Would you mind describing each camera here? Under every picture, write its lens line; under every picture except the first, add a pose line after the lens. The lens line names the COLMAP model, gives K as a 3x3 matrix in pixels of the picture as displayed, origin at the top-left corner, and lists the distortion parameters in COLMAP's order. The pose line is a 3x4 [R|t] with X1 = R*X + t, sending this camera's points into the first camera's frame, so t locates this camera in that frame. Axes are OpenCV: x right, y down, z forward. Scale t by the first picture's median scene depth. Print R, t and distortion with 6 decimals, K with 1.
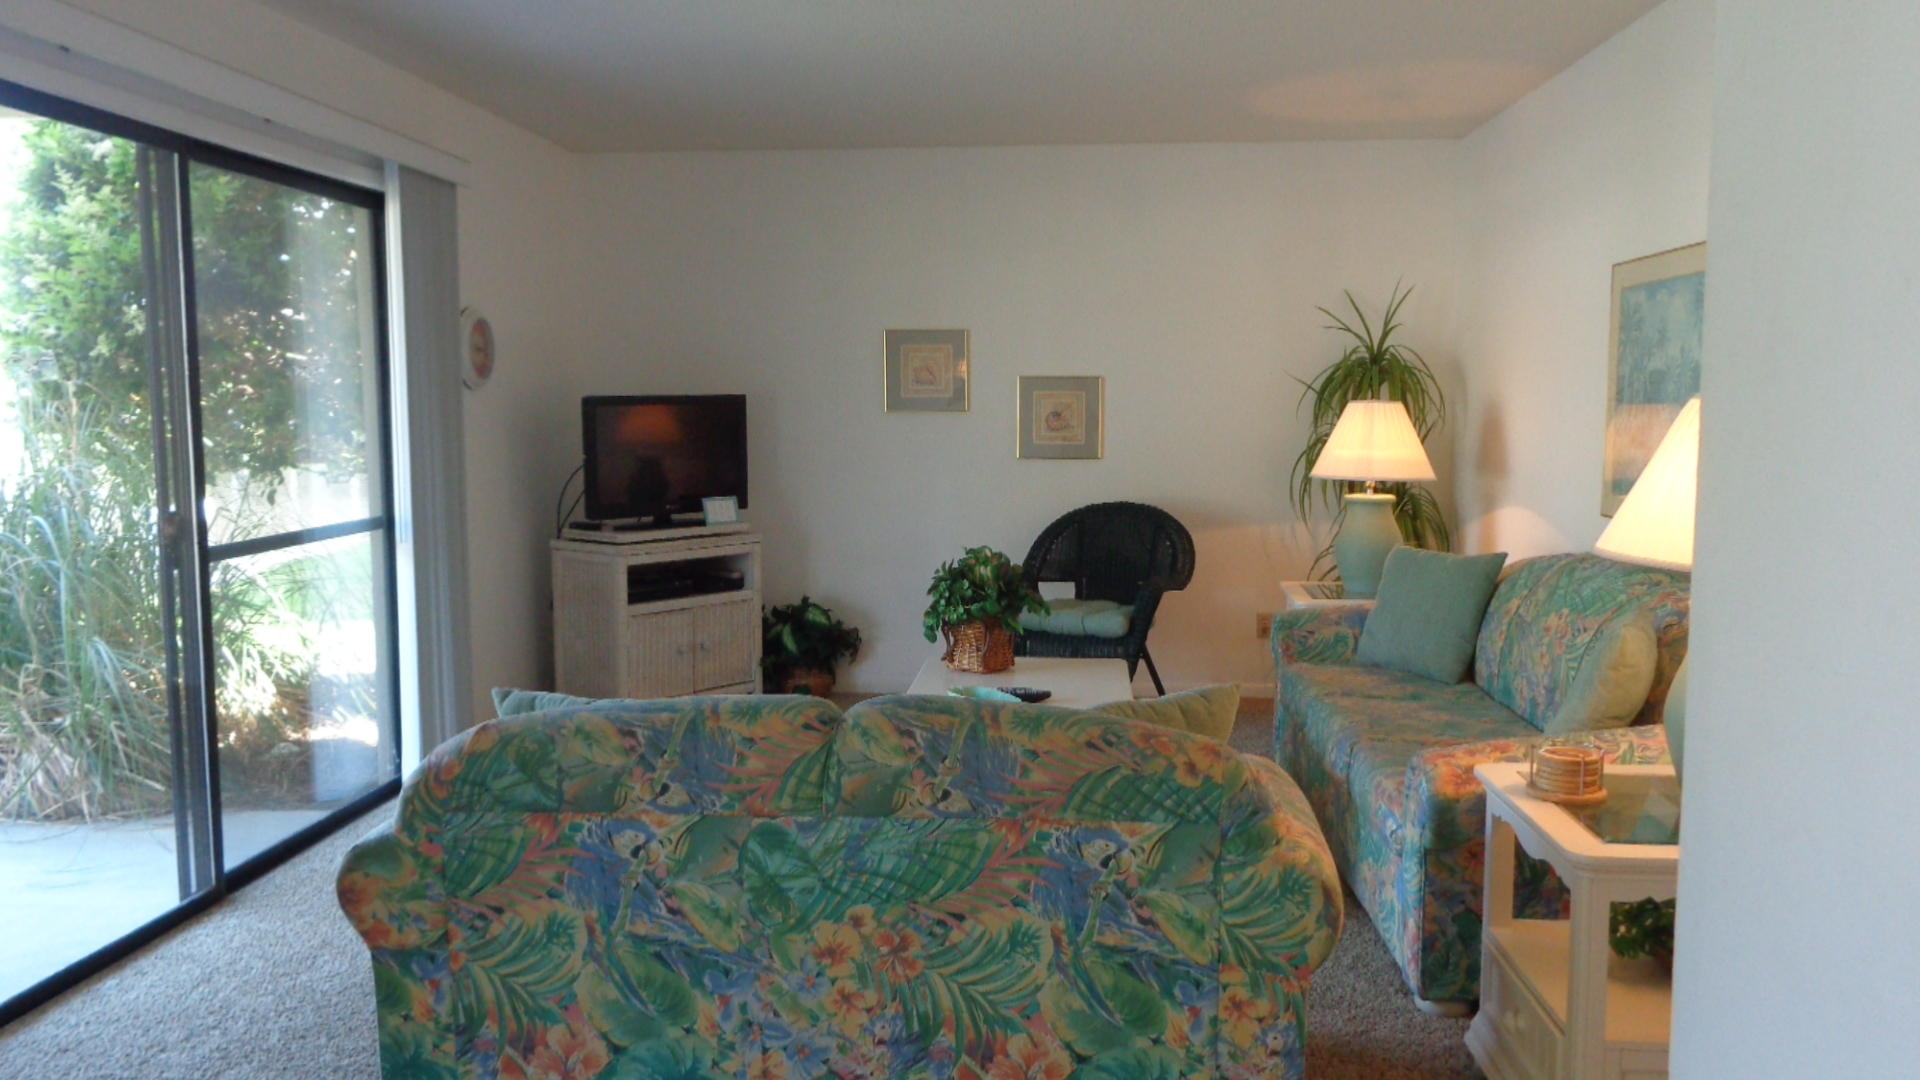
lens RADIAL K [[1440.0, 0, 976.6], [0, 1440.0, 548.6], [0, 0, 1]] dist [0.000519, 0.002481]
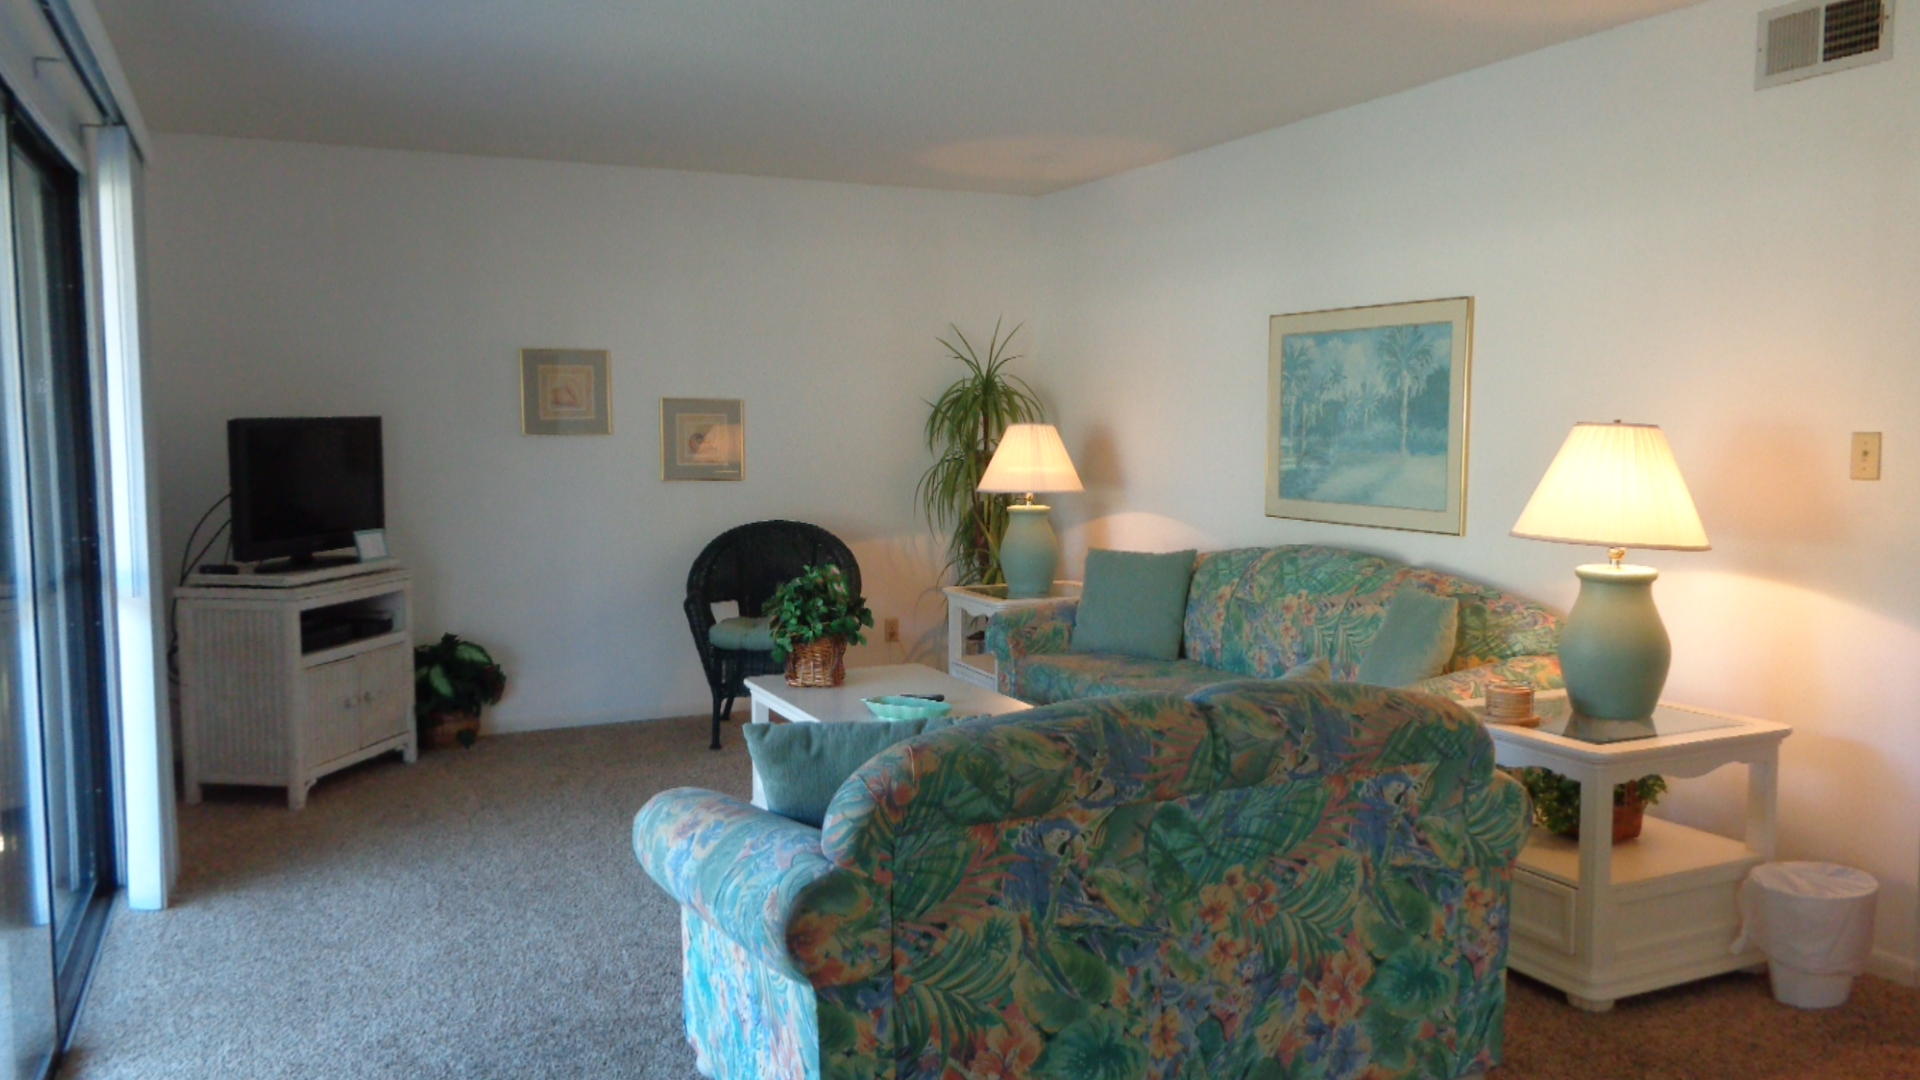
lens RADIAL K [[1440.0, 0, 964.3], [0, 1440.0, 539.2], [0, 0, 1]] dist [0.000519, 0.002481]
pose [[0.868250, -0.040783, 0.494448, -0.811004], [0.049865, 0.998742, -0.005185, -0.018502], [-0.493615, 0.029158, 0.869192, 0.090393]]
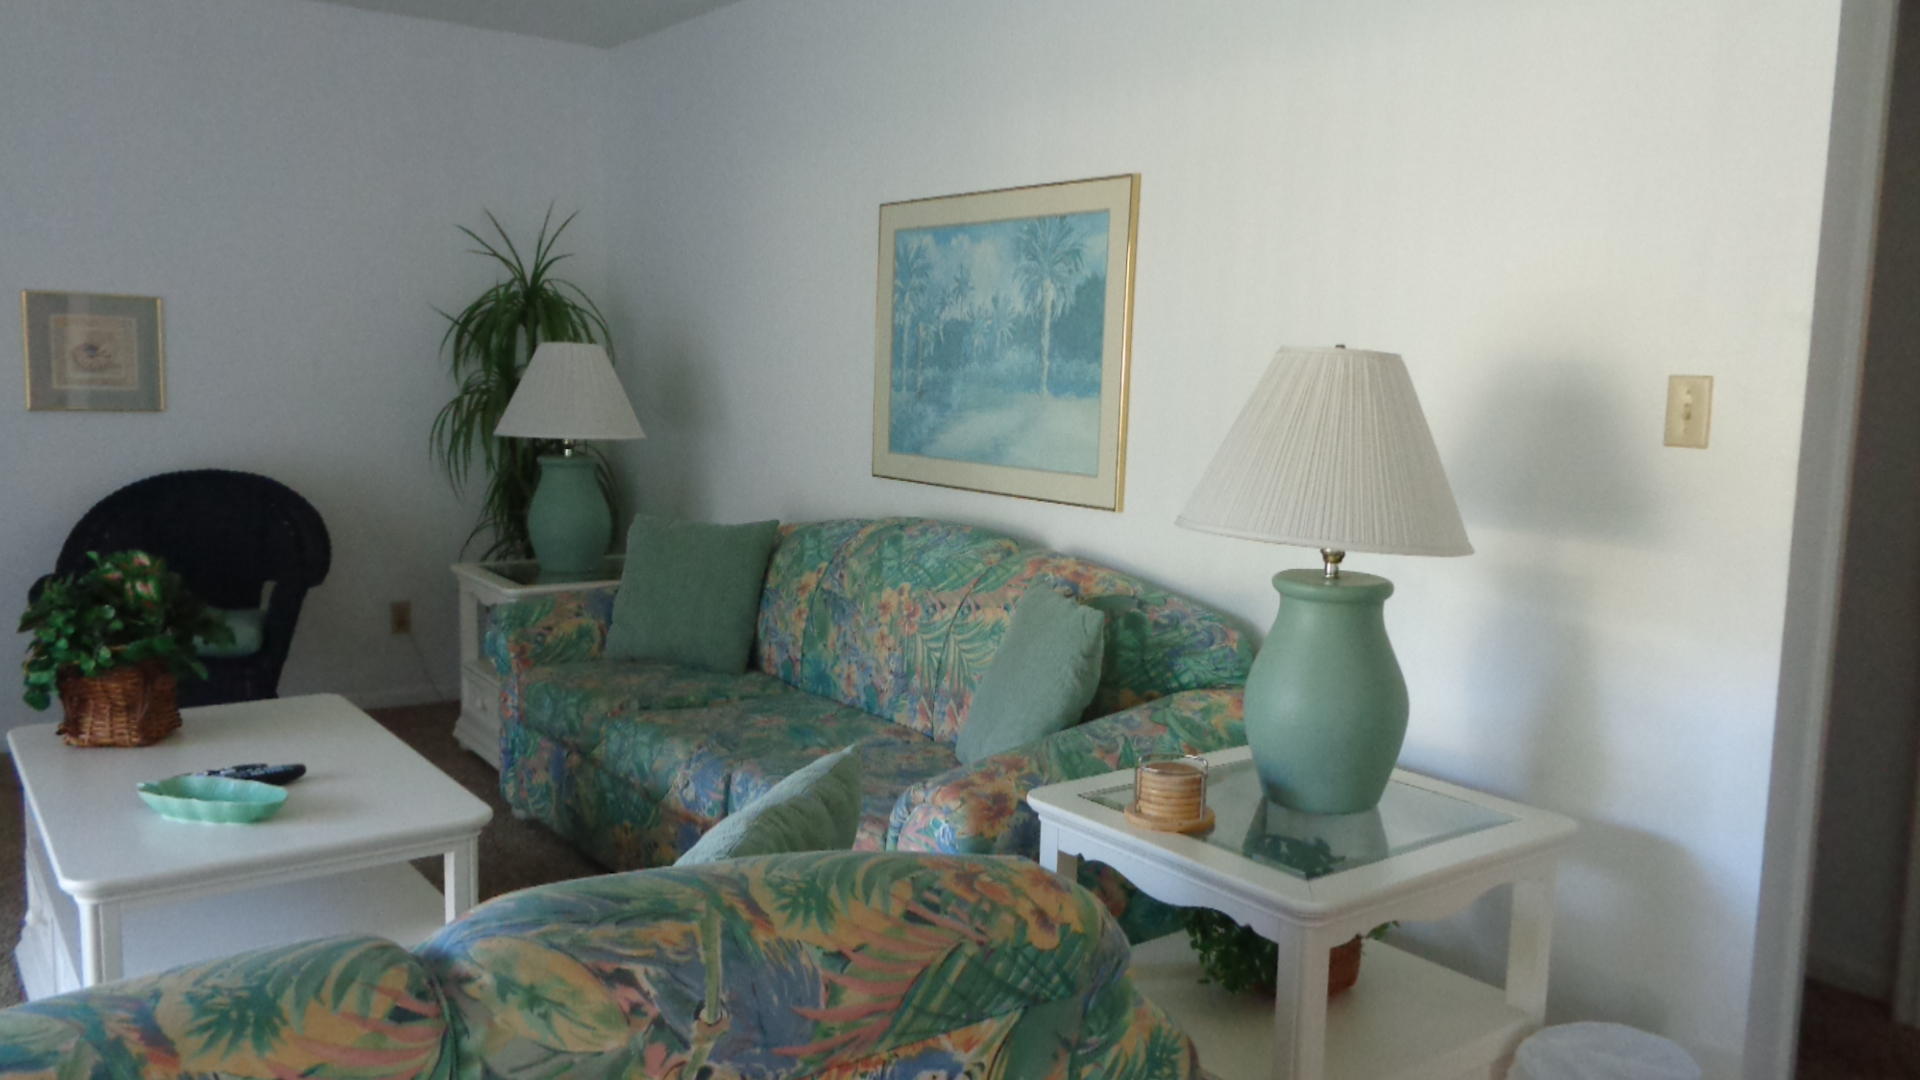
lens RADIAL K [[1440.0, 0, 961.3], [0, 1440.0, 534.5], [0, 0, 1]] dist [0.000519, 0.002481]
pose [[0.750617, -0.053873, 0.658538, -0.268851], [0.036991, 0.998534, 0.039524, -0.038927], [-0.659702, -0.005307, 0.751509, 0.524865]]
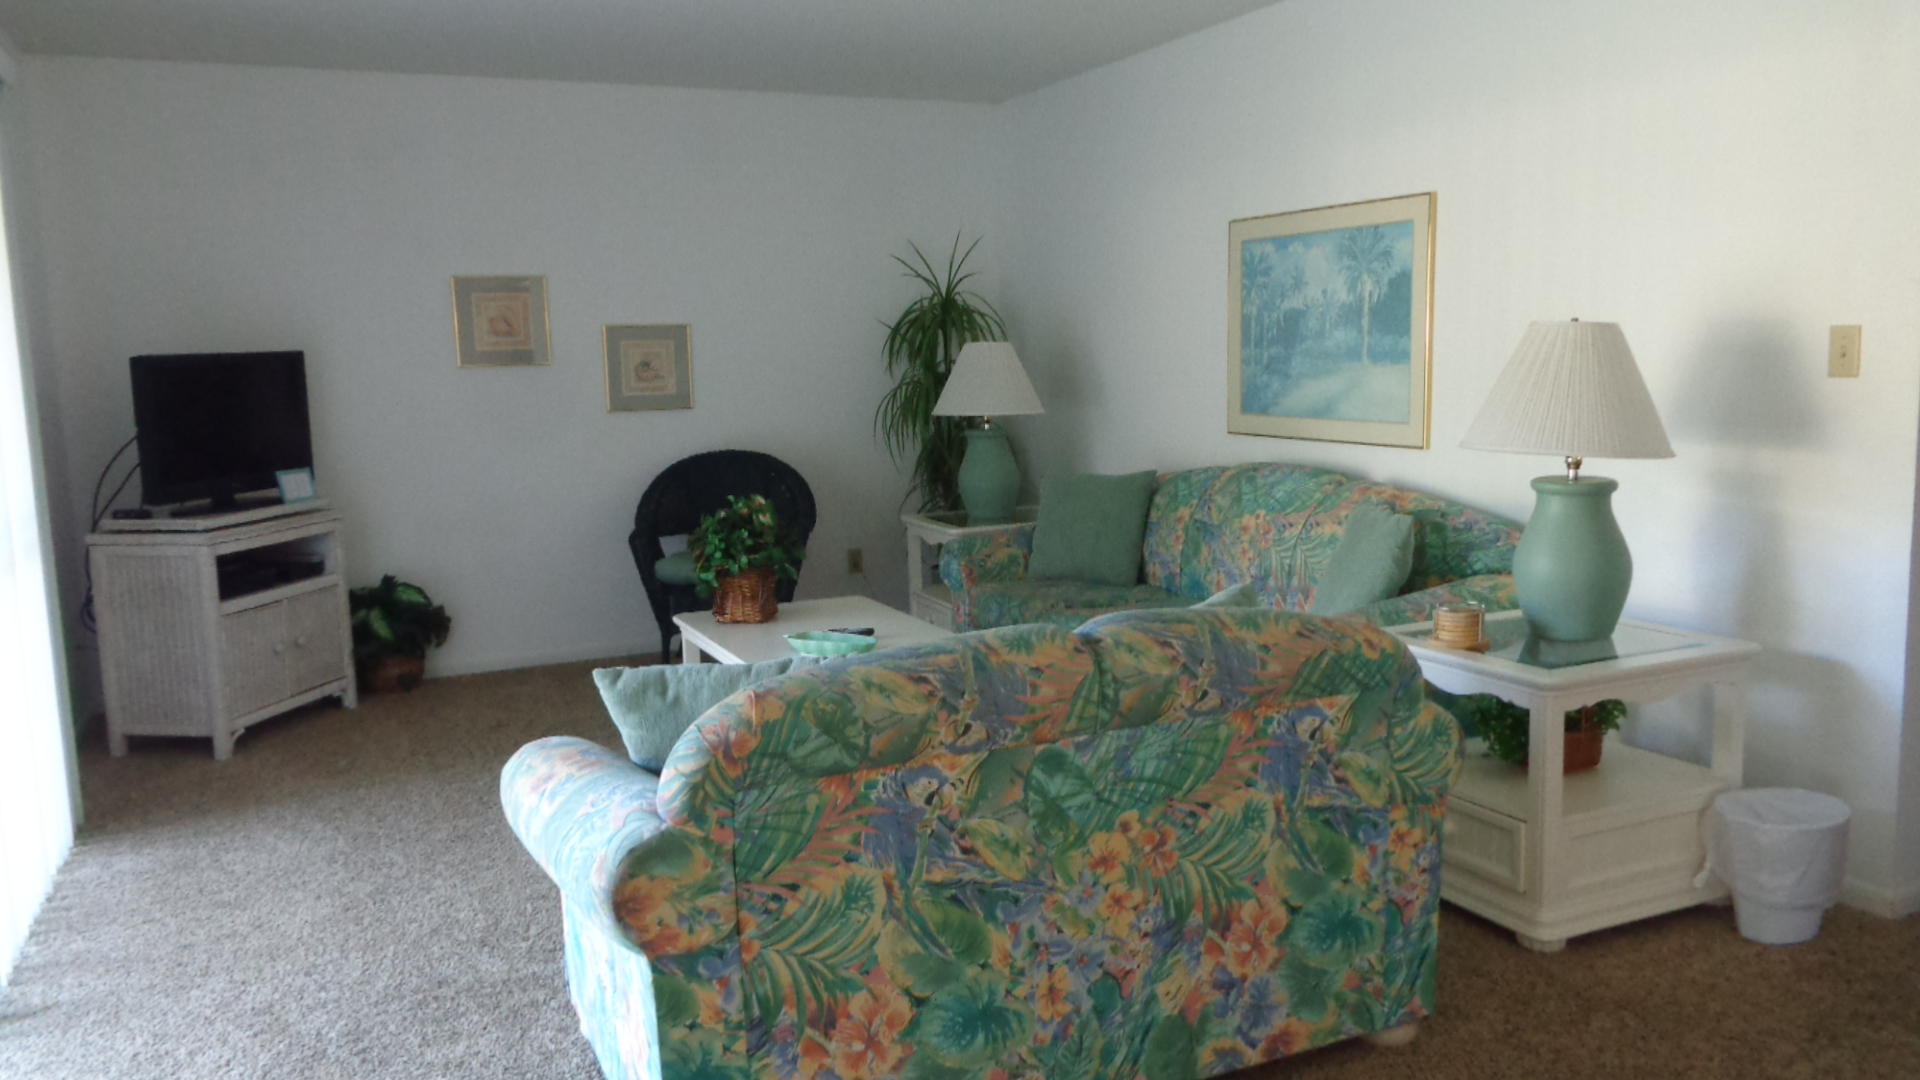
lens RADIAL K [[1440.0, 0, 964.8], [0, 1440.0, 538.2], [0, 0, 1]] dist [0.000519, 0.002481]
pose [[0.872922, -0.084728, 0.480446, -0.662638], [0.072850, 0.996400, 0.043357, -0.007831], [-0.482390, -0.002847, 0.875952, 0.124419]]
